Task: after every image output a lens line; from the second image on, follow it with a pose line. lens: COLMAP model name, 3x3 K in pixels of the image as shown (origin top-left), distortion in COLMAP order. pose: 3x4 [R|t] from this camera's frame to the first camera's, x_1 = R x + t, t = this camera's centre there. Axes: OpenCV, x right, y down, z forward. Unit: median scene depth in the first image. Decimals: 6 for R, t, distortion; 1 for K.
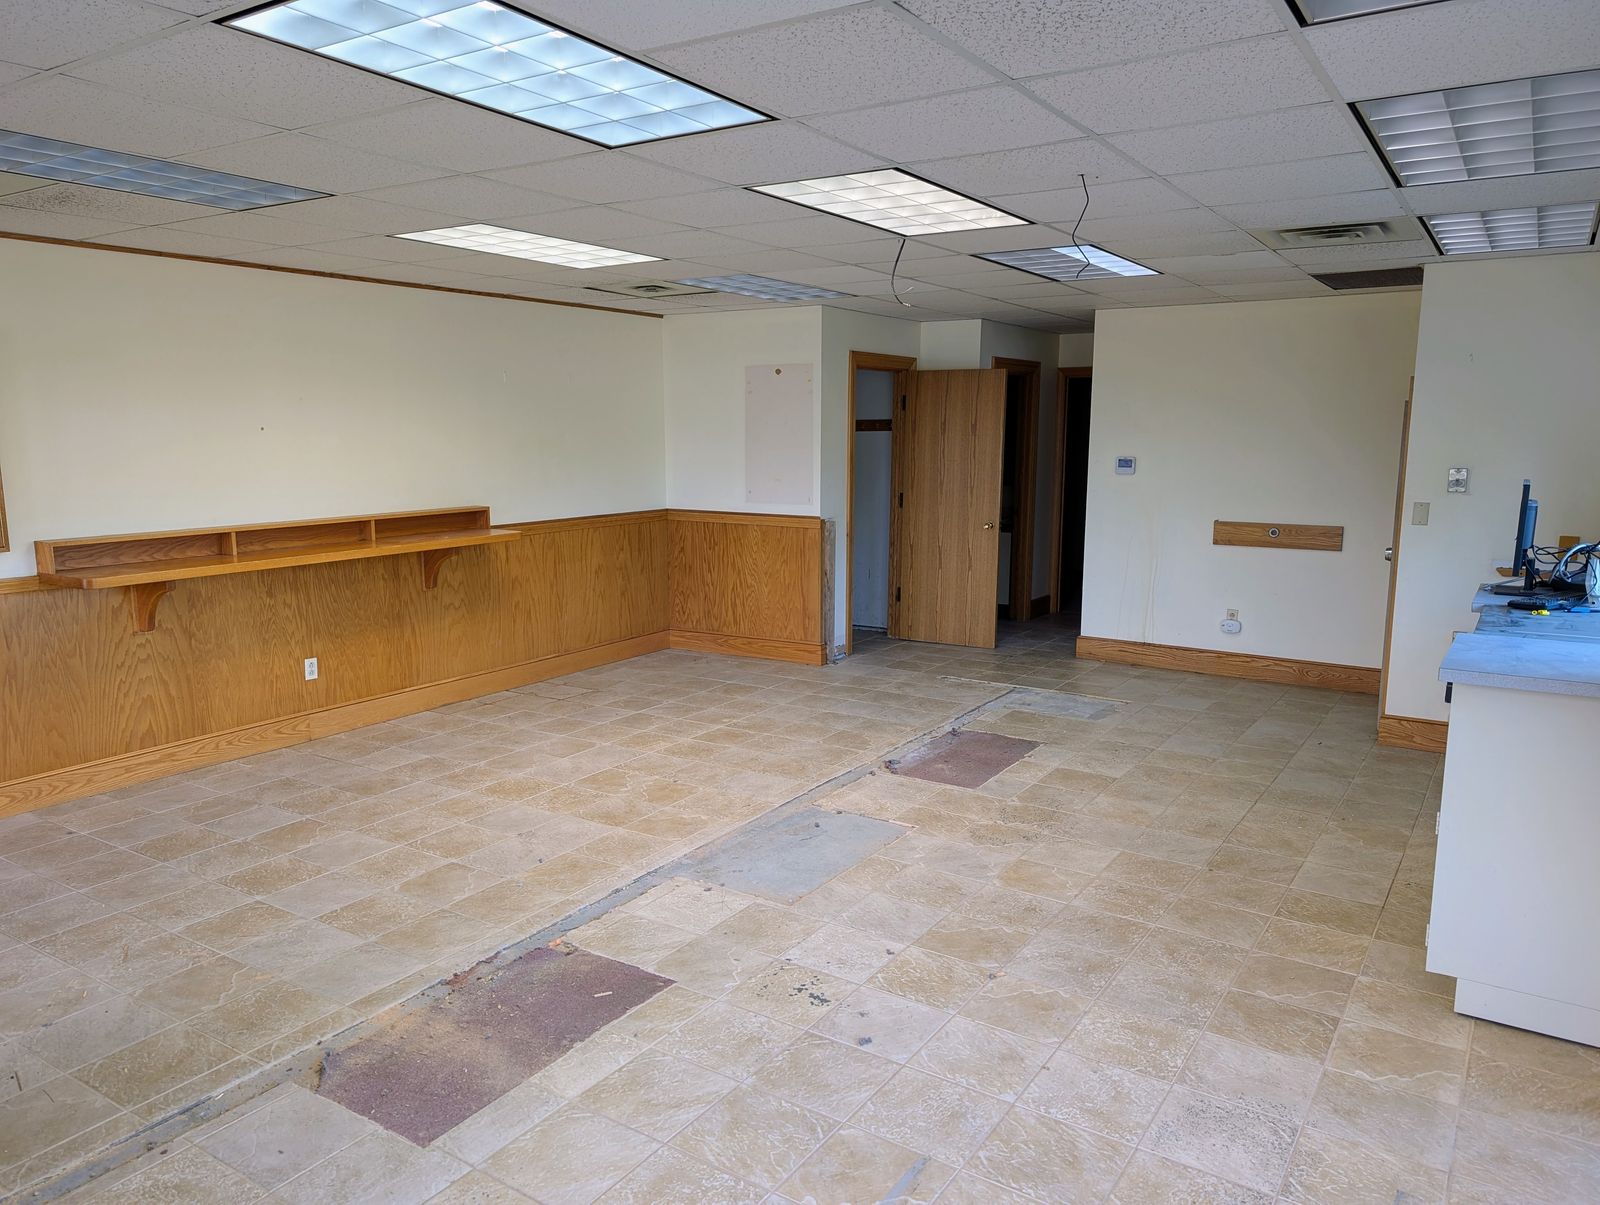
lens RADIAL K [[1142.3, 0, 784.6], [0, 1142.3, 601.9], [0, 0, 1]] dist [0.011135, -0.002392]
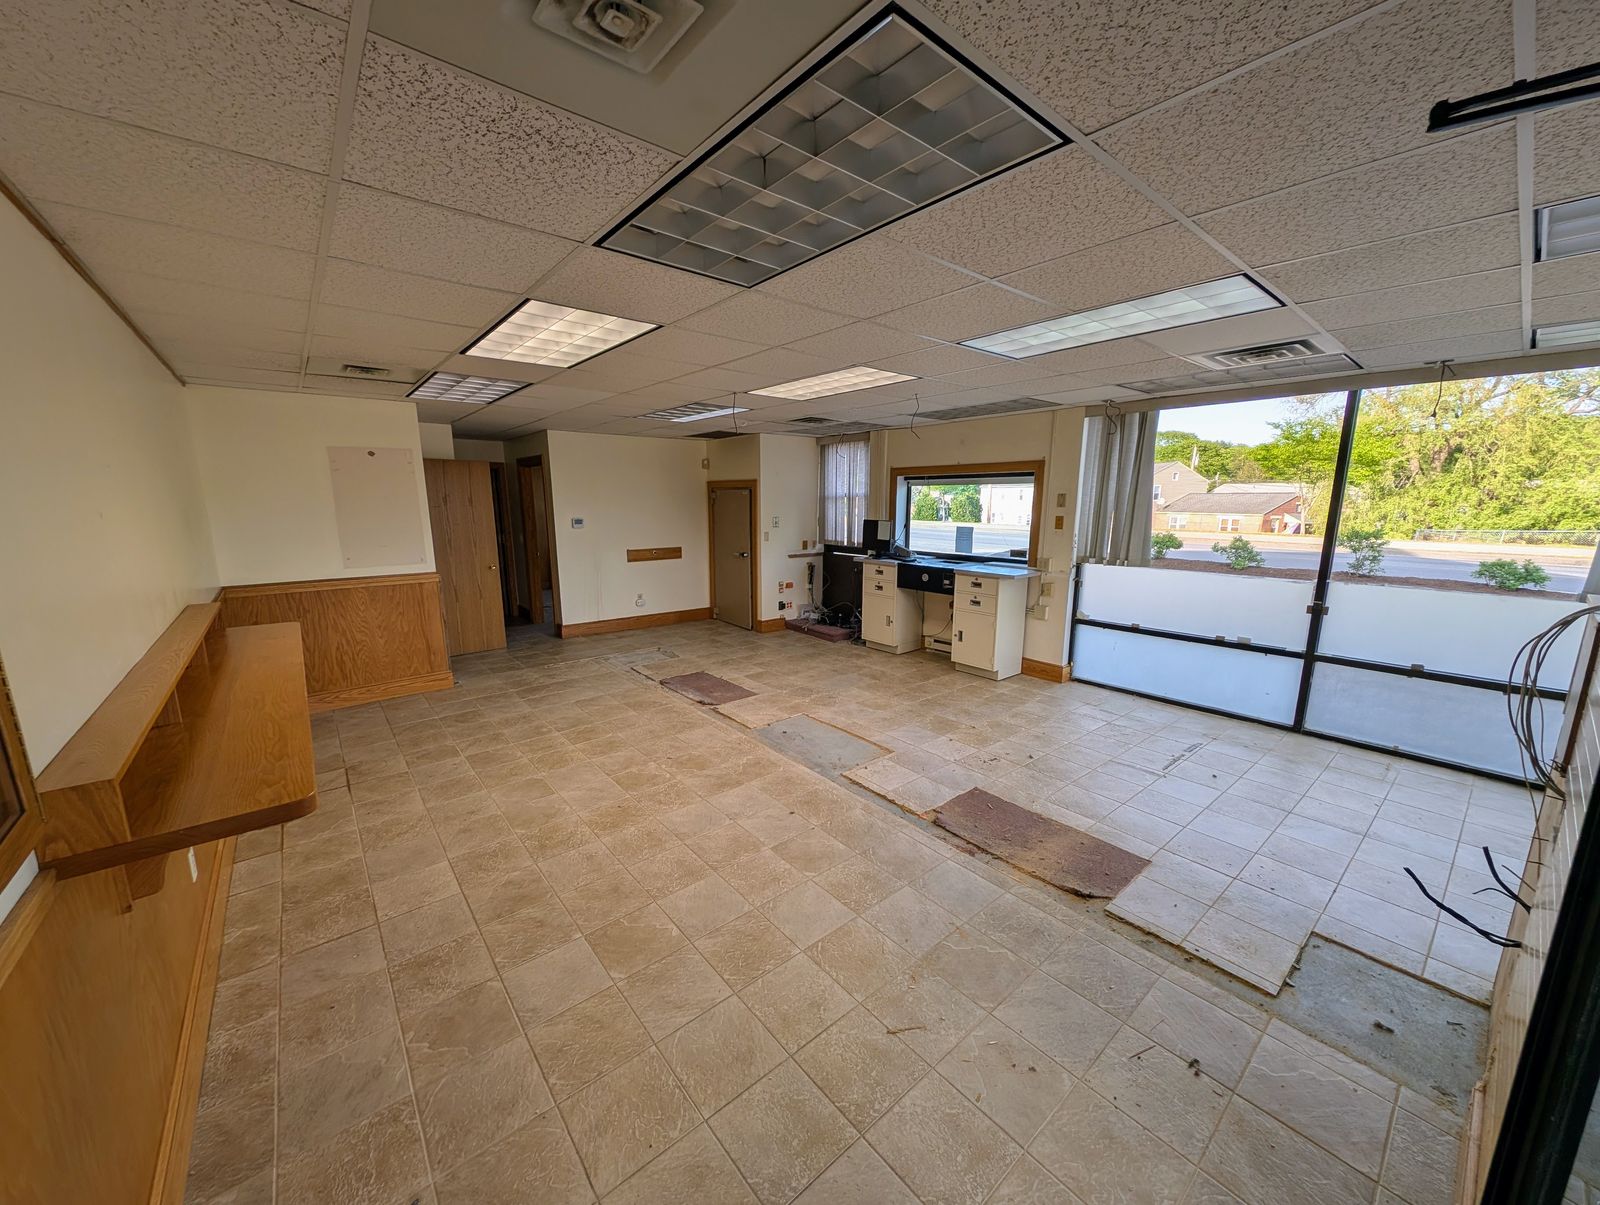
lens RADIAL K [[596.4, 0, 796.7], [0, 596.4, 615.8], [0, 0, 1]] dist [0.006950, -0.002921]
pose [[0.289755, -0.186340, 0.938786, -0.773011], [0.146066, 0.977984, 0.149038, -0.109176], [-0.945890, 0.093940, 0.310593, 0.669988]]
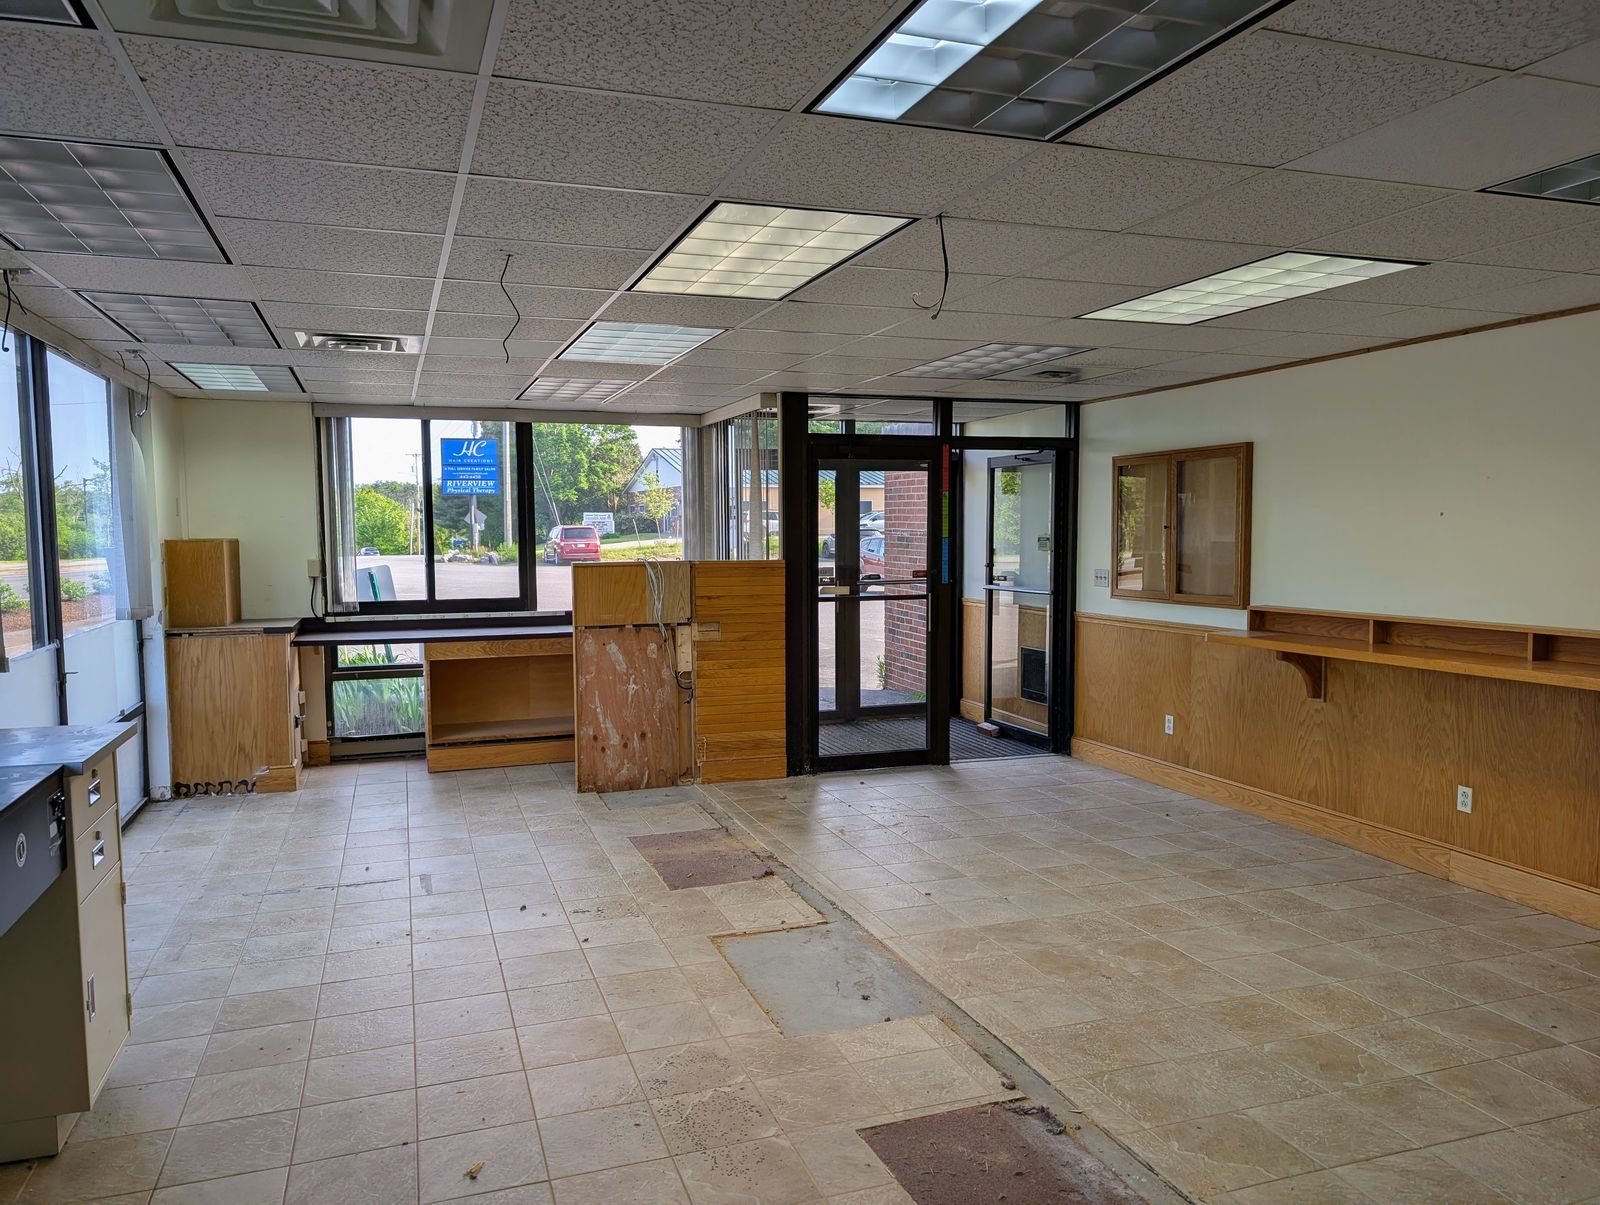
lens RADIAL K [[1142.3, 0, 793.0], [0, 1142.3, 613.1], [0, 0, 1]] dist [0.011135, -0.002392]
pose [[-0.605883, 0.062800, -0.793072, 0.673248], [-0.115281, 0.979427, 0.165628, -0.196161], [0.787157, 0.191777, -0.586178, 1.356378]]
